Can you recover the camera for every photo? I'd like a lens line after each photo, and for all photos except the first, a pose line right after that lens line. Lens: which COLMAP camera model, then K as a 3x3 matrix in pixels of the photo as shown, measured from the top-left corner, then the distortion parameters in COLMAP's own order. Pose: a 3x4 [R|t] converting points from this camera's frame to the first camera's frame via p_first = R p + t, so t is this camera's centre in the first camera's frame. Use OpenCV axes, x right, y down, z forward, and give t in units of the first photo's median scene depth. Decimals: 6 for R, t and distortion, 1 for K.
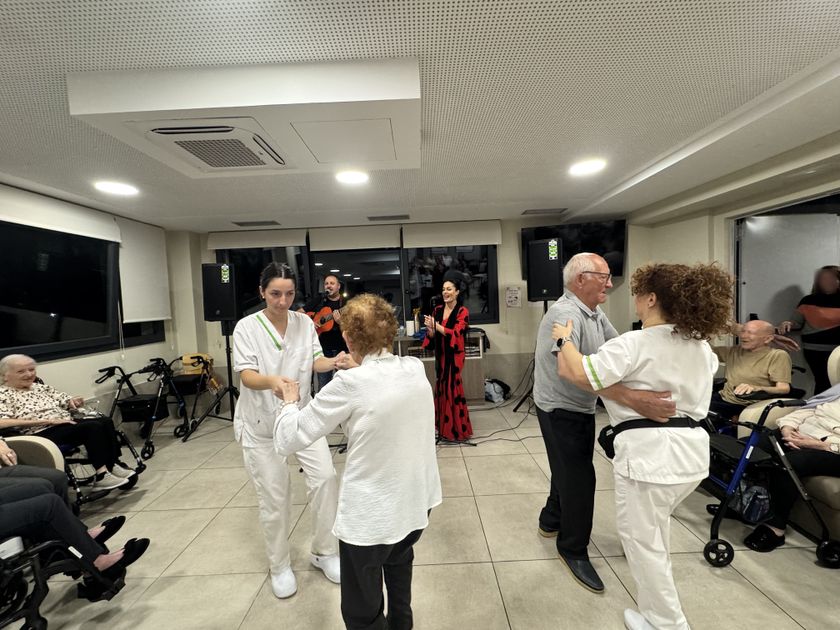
lens RADIAL K [[333.8, 0, 420.0], [0, 333.8, 315.0], [0, 0, 1]] dist [-0.002260, 0.000023]
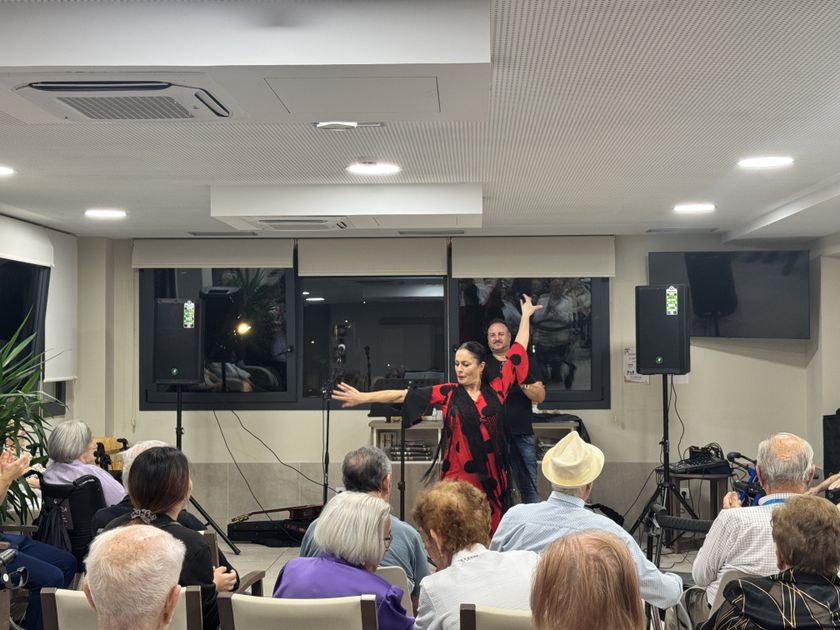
lens RADIAL K [[1171.0, 0, 420.1], [0, 1171.0, 361.6], [0, 0, 1]] dist [0.414155, -0.000930]
pose [[0.998082, 0.038712, -0.048318, 0.000999], [-0.040587, 0.998436, -0.038442, 0.044854], [0.046754, 0.040330, 0.998092, -1.410171]]
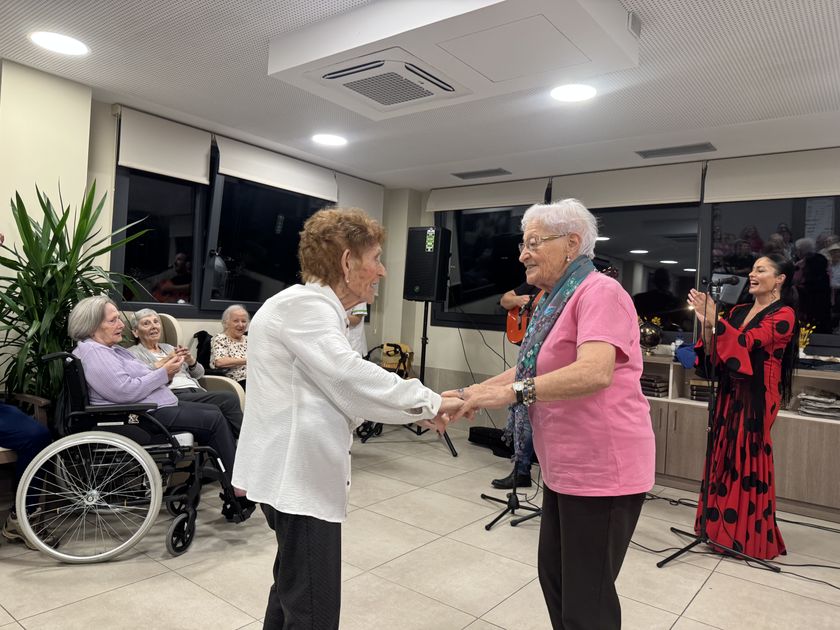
lens RADIAL K [[591.8, 0, 420.0], [0, 591.8, 315.0], [0, 0, 1]] dist [0.140069, -0.280125]
pose [[0.783180, 0.091784, -0.614983, 0.266851], [-0.118565, 0.992942, -0.002798, 0.056755], [0.610386, 0.075107, 0.788535, -0.087291]]
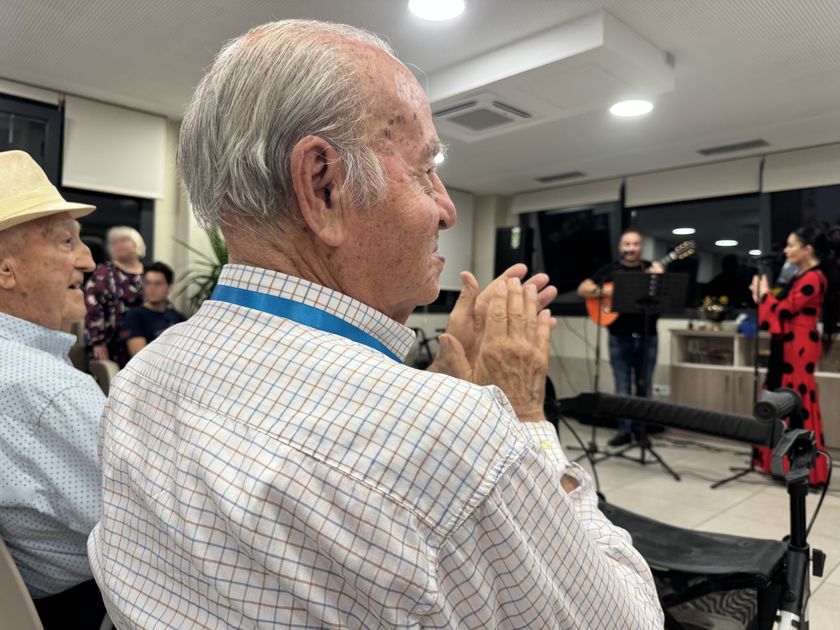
lens RADIAL K [[591.8, 0, 420.0], [0, 591.8, 315.0], [0, 0, 1]] dist [0.140069, -0.280125]
pose [[0.687306, 0.063590, -0.723579, 0.418430], [-0.090876, 0.995861, 0.001198, 0.106842], [0.720661, 0.064933, 0.690240, -0.277116]]
